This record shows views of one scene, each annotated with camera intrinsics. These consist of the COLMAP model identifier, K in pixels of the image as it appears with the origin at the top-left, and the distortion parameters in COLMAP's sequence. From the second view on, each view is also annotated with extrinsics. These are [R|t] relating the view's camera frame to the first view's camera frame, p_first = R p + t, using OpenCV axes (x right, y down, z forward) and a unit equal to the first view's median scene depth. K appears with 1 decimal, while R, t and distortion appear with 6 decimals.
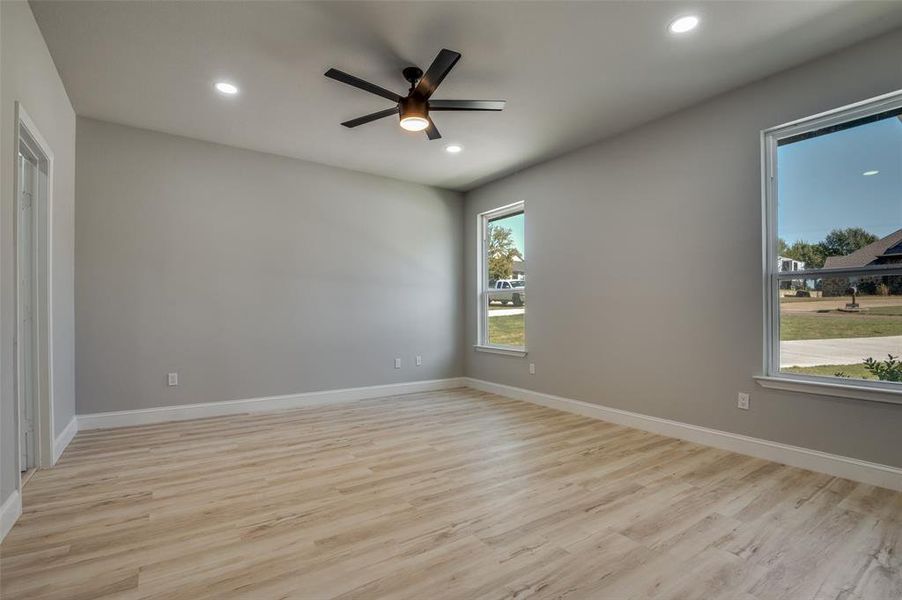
lens RADIAL K [[420.5, 0, 447.0], [0, 420.5, 298.6], [0, 0, 1]] dist [-0.022680, -0.000578]
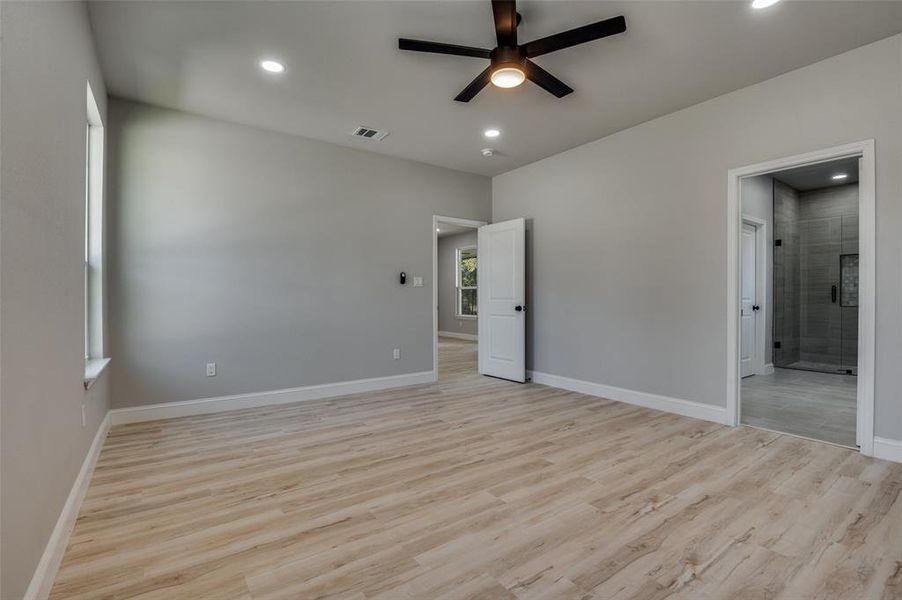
lens RADIAL K [[420.5, 0, 447.0], [0, 420.5, 298.6], [0, 0, 1]] dist [-0.022680, -0.000578]
pose [[-0.999976, -0.003318, -0.006079, 0.064028], [-0.003136, 0.999558, -0.029568, 0.062139], [0.006174, -0.029549, -0.999544, 2.078374]]
